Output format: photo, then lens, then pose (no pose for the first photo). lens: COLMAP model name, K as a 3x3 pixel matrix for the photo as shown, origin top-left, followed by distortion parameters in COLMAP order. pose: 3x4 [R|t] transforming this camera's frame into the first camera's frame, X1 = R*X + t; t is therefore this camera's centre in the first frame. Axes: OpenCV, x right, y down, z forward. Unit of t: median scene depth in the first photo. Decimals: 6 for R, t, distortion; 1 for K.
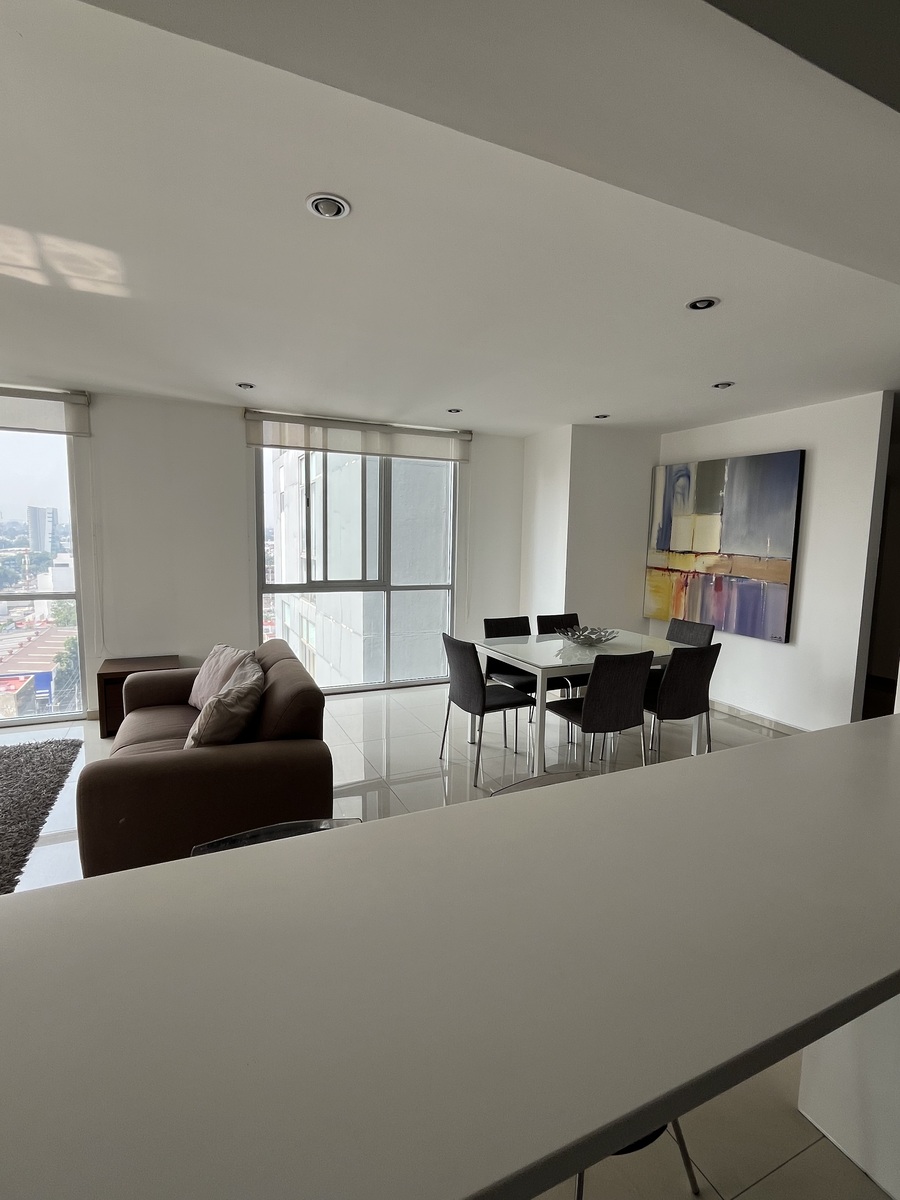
lens RADIAL K [[574.5, 0, 450.0], [0, 574.5, 600.0], [0, 0, 1]] dist [-0.000745, 0.000001]
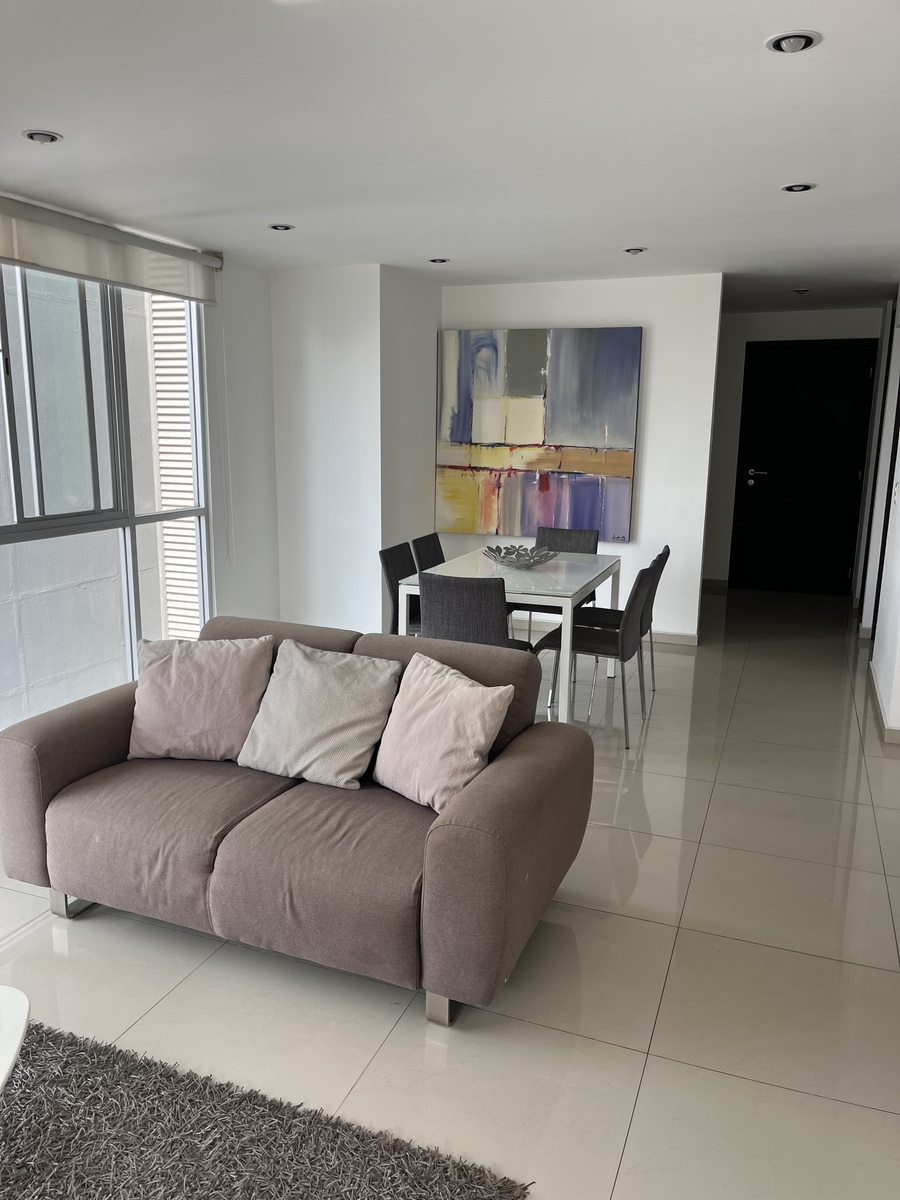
lens RADIAL K [[921.5, 0, 450.0], [0, 921.5, 600.0], [0, 0, 1]] dist [0.048126, -0.062622]
pose [[0.719330, -0.141396, 0.680127, -0.545453], [0.081895, 0.989499, 0.119098, -0.028414], [-0.689825, -0.029971, 0.723356, 0.113917]]
